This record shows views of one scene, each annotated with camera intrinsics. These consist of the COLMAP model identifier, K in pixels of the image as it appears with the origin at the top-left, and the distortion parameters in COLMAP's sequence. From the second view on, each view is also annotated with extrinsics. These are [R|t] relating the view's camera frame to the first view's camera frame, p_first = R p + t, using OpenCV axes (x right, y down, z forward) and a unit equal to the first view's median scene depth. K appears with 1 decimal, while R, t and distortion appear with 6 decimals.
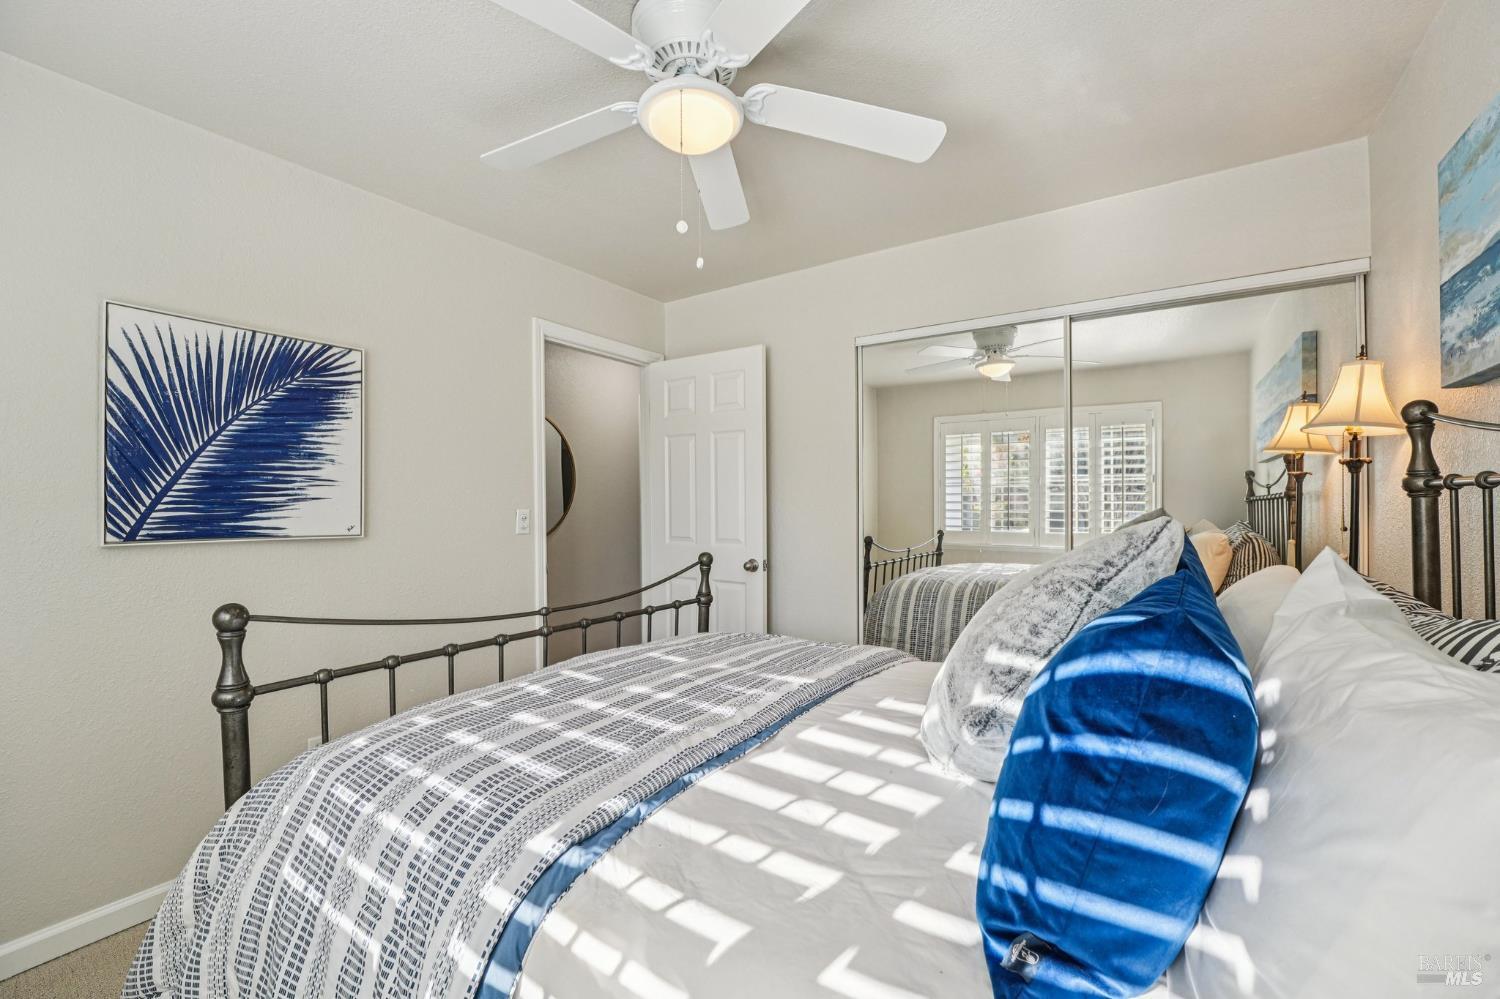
lens RADIAL K [[612.4, 0, 740.8], [0, 612.4, 499.7], [0, 0, 1]] dist [-0.022191, 0.000297]
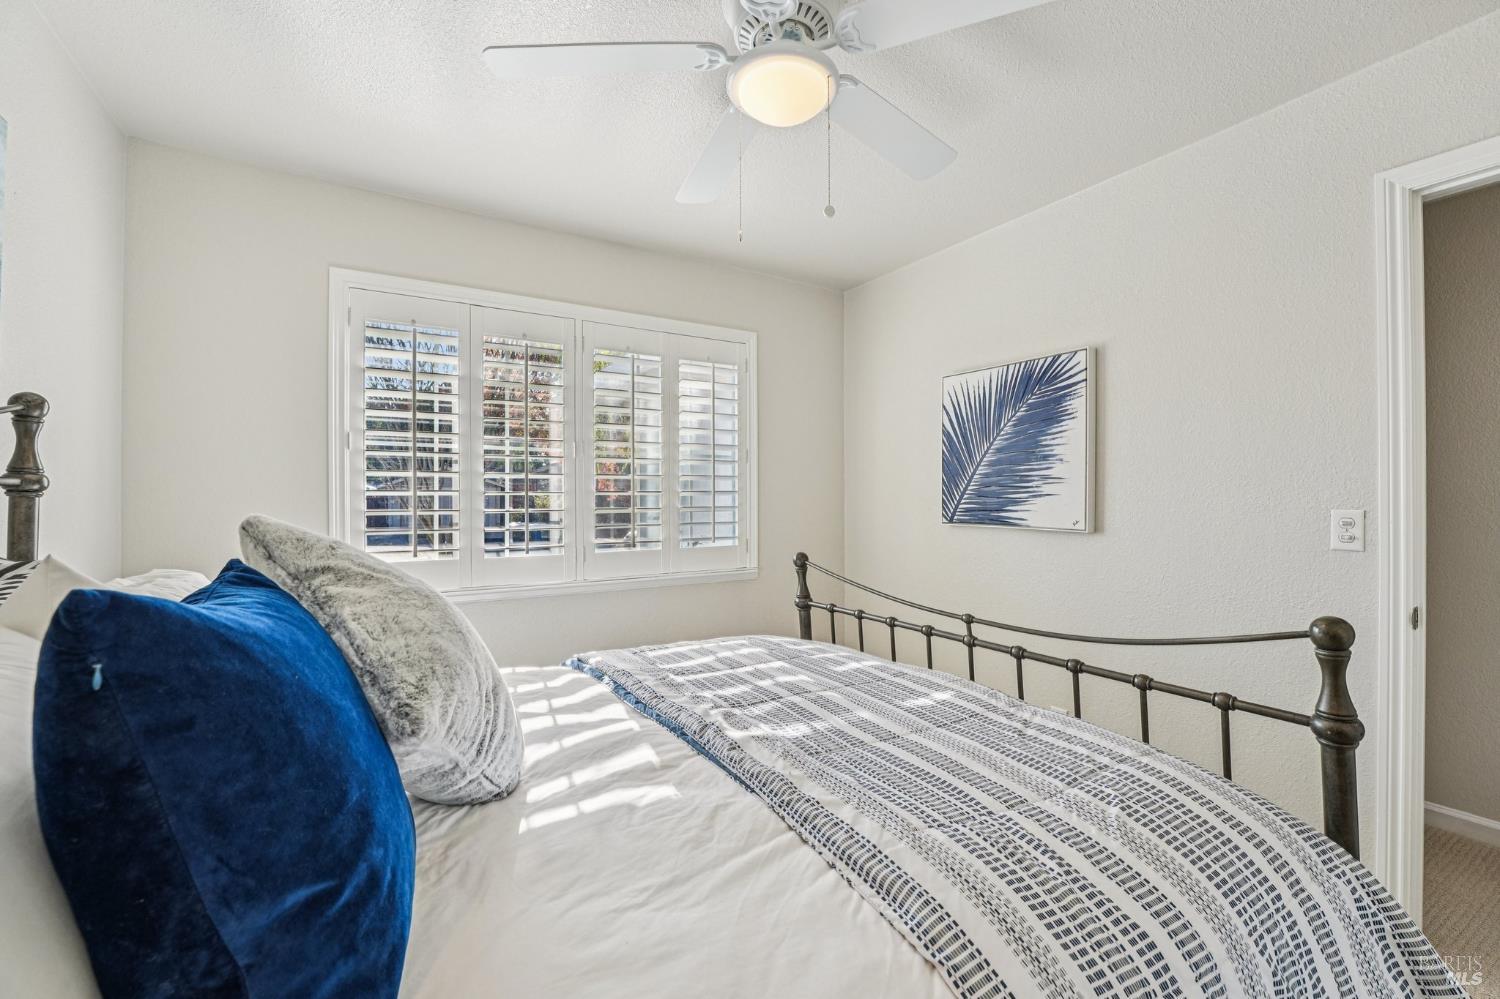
lens RADIAL K [[612.4, 0, 740.8], [0, 612.4, 499.7], [0, 0, 1]] dist [-0.022191, 0.000297]
pose [[-0.413775, 0.003637, -0.910372, 0.630812], [0.007035, 0.999975, 0.000797, 0.002701], [0.910352, -0.006075, -0.413790, 1.047357]]
